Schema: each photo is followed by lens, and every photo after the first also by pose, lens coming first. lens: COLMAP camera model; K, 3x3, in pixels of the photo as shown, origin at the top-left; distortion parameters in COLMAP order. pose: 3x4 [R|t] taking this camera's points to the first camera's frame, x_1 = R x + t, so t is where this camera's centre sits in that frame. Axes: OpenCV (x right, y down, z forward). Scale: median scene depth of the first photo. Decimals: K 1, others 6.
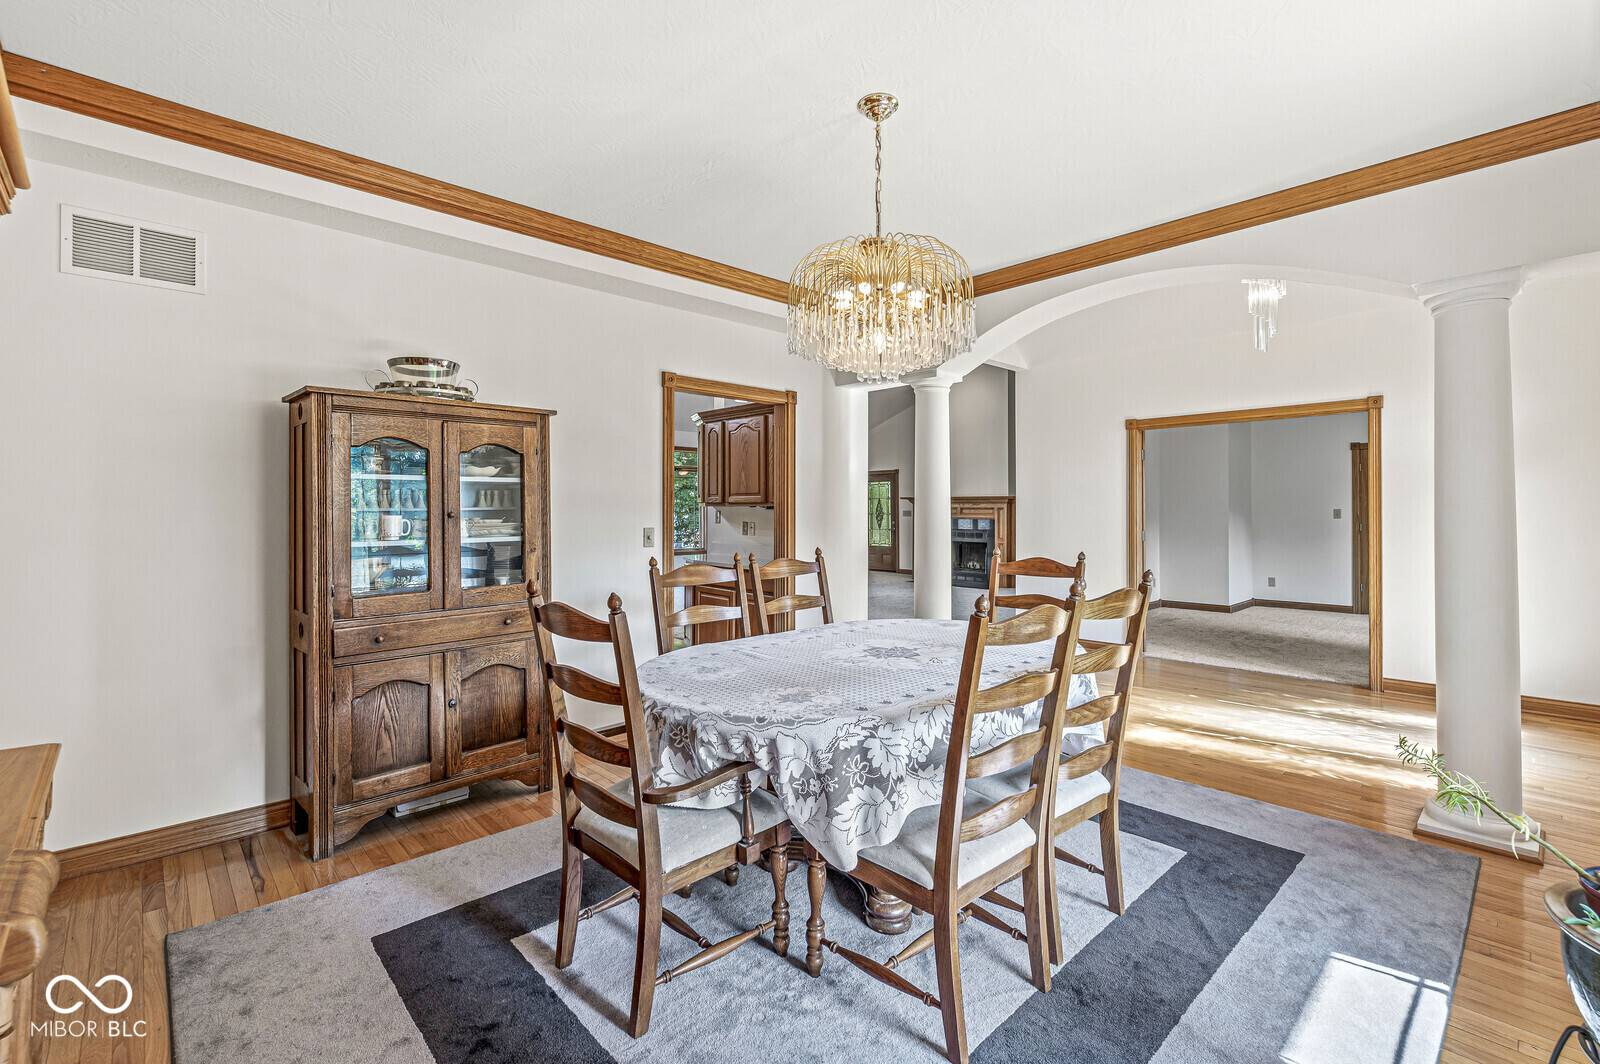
lens RADIAL K [[700.5, 0, 801.3], [0, 700.5, 529.8], [0, 0, 1]] dist [-0.002085, -0.000179]
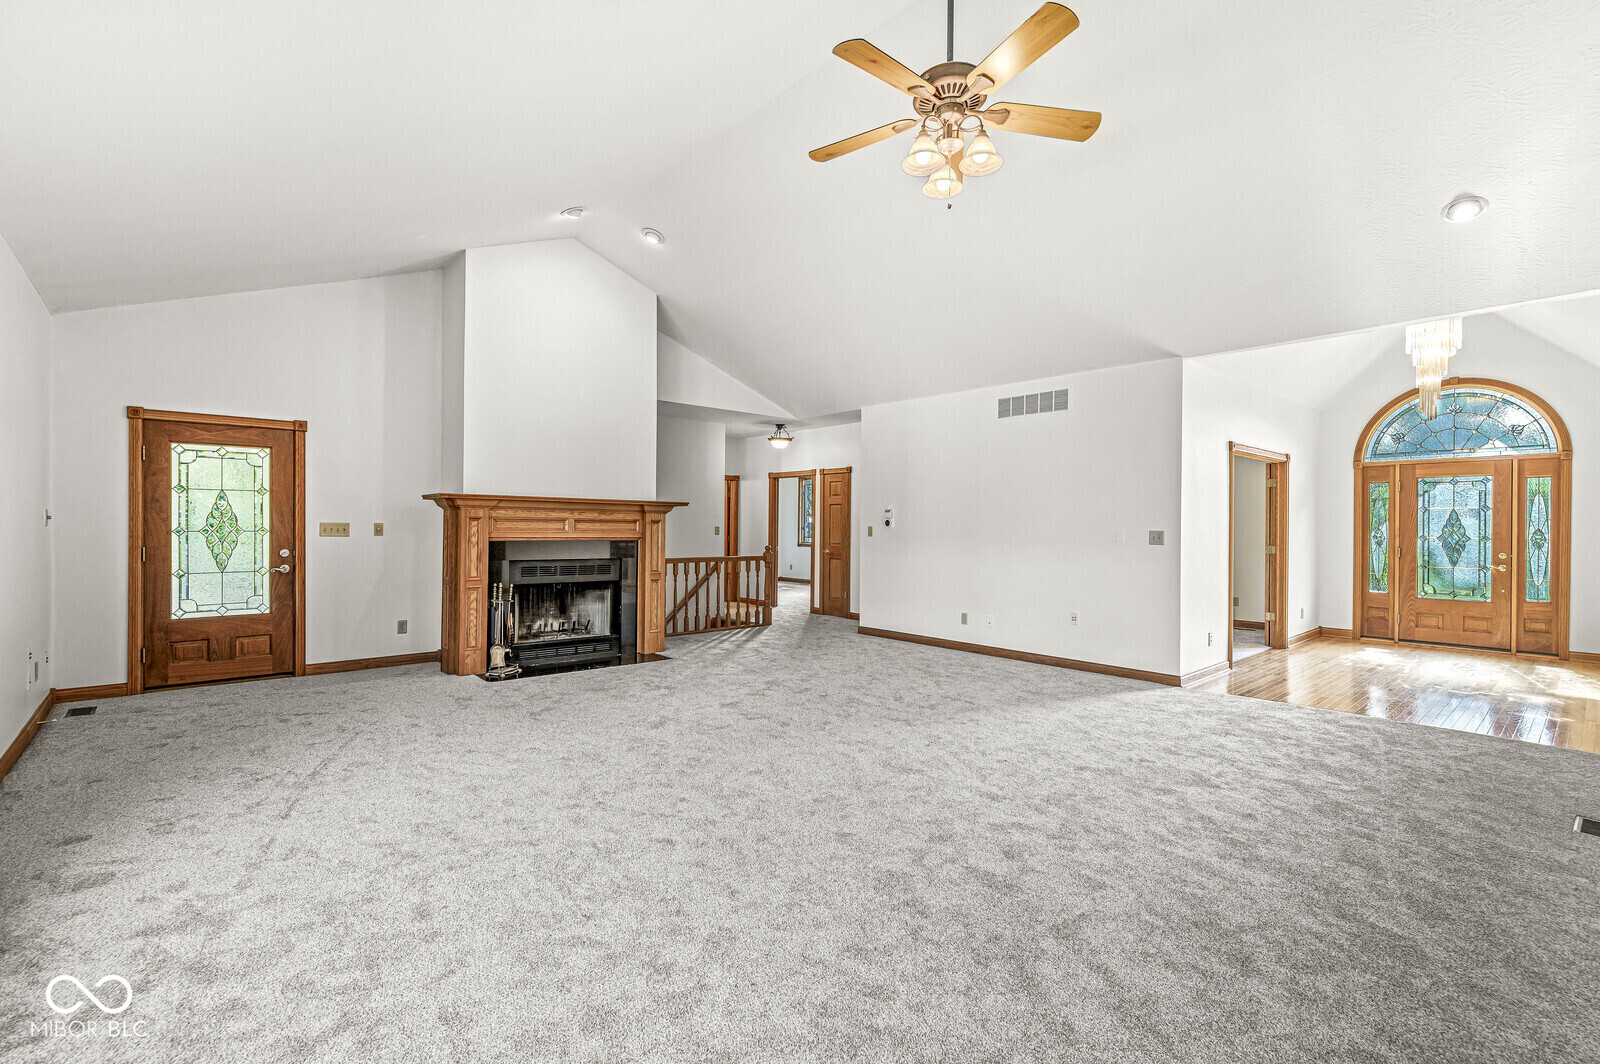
lens RADIAL K [[700.5, 0, 801.3], [0, 700.5, 529.8], [0, 0, 1]] dist [-0.002085, -0.000179]
pose [[0.036143, -0.003494, 0.999341, -0.919603], [0.019672, 0.999803, 0.002784, -0.065727], [-0.999153, 0.019559, 0.036205, 2.496643]]
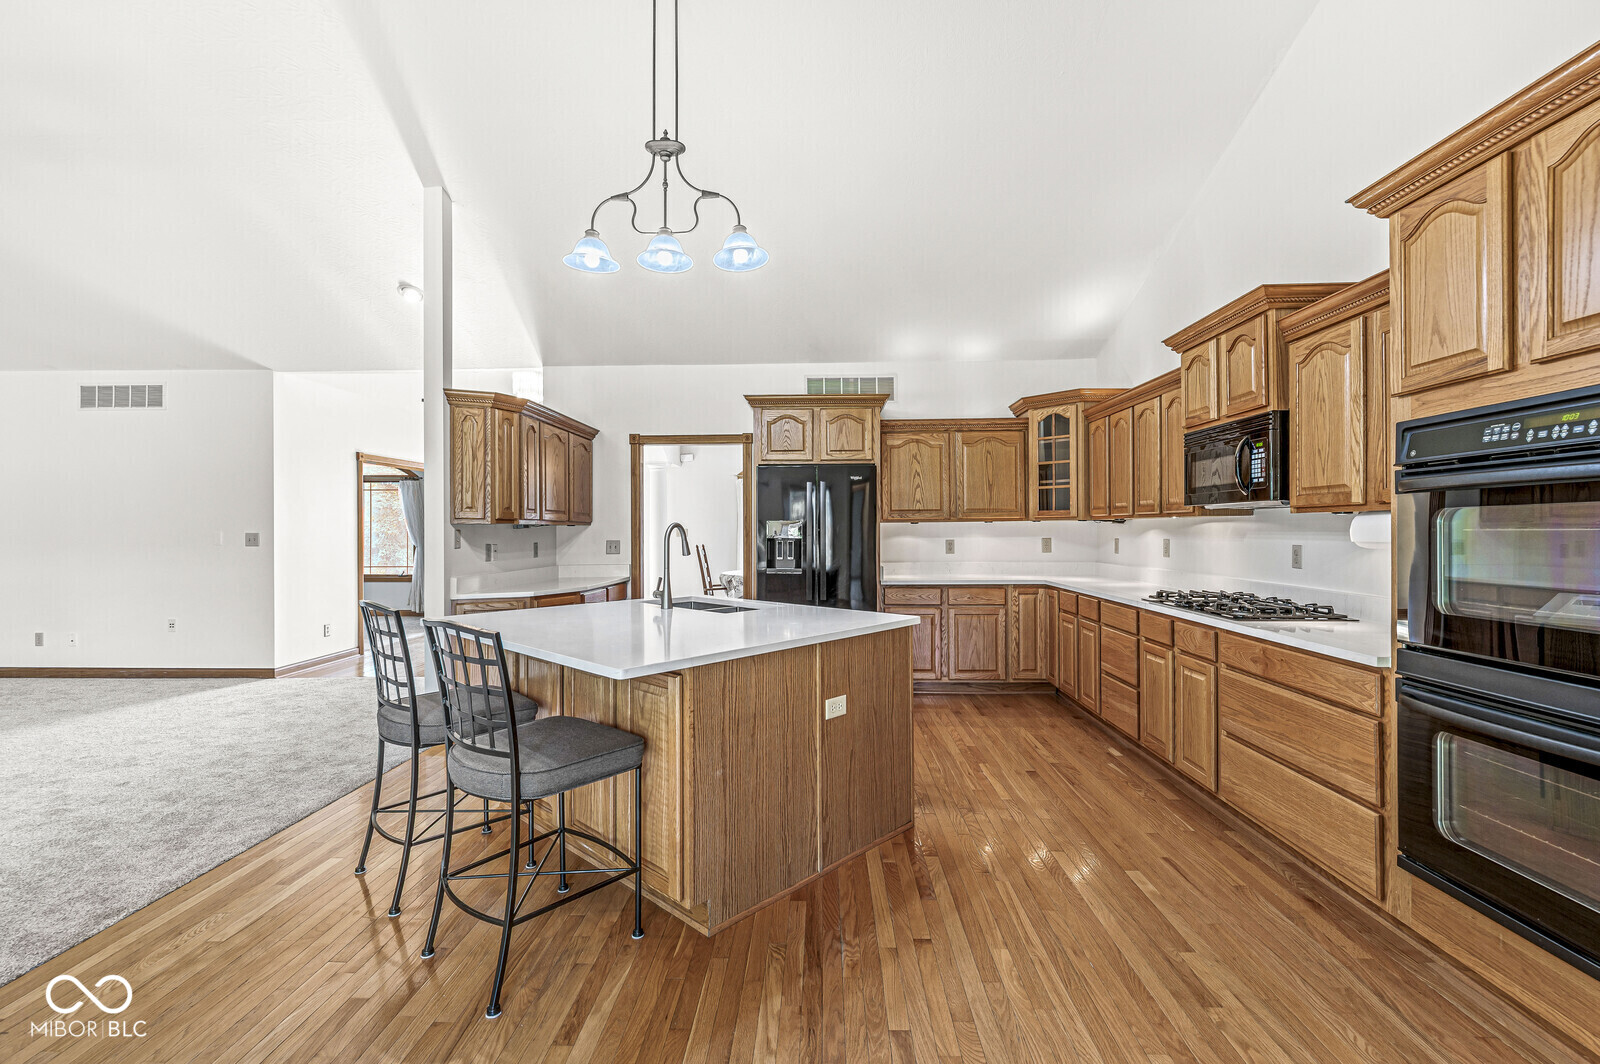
lens RADIAL K [[700.5, 0, 801.3], [0, 700.5, 529.8], [0, 0, 1]] dist [-0.002085, -0.000179]
pose [[-0.708607, 0.002769, 0.705598, -1.363082], [0.023793, 0.999517, 0.019972, -0.053691], [-0.705202, 0.030940, -0.708331, 2.038922]]
